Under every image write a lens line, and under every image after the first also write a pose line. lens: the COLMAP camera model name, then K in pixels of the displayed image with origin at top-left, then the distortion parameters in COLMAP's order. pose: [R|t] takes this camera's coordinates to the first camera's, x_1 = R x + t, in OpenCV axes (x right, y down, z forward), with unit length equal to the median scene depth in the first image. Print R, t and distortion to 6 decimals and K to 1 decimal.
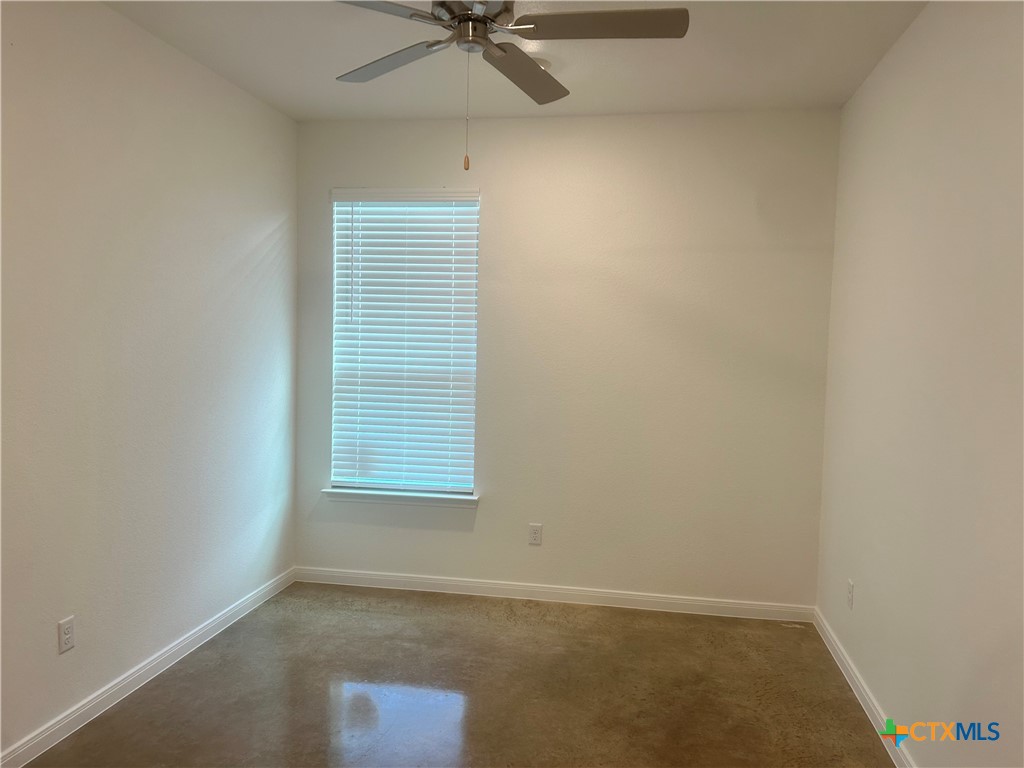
lens RADIAL K [[774.0, 0, 512.0], [0, 774.0, 384.0], [0, 0, 1]] dist [0.112001, -0.125014]
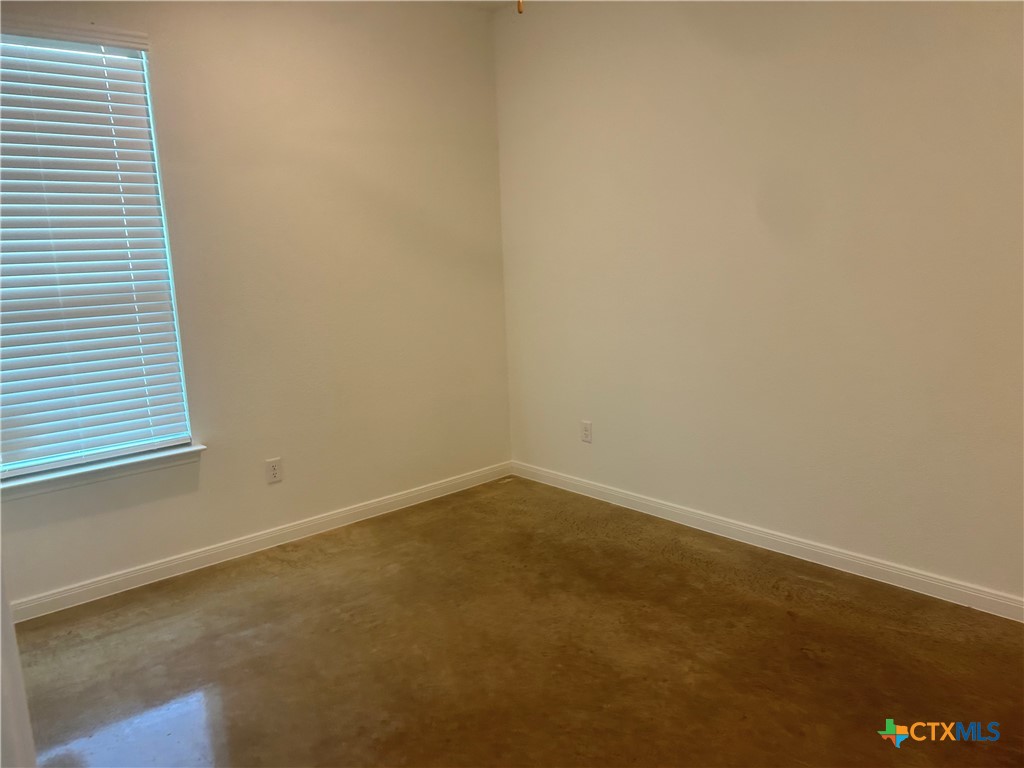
lens RADIAL K [[774.0, 0, 512.0], [0, 774.0, 384.0], [0, 0, 1]] dist [0.112001, -0.125014]
pose [[0.626130, -0.181676, 0.758258, -0.468592], [0.102956, 0.983225, 0.150562, -0.003353], [-0.772892, -0.016204, 0.634331, 0.268752]]
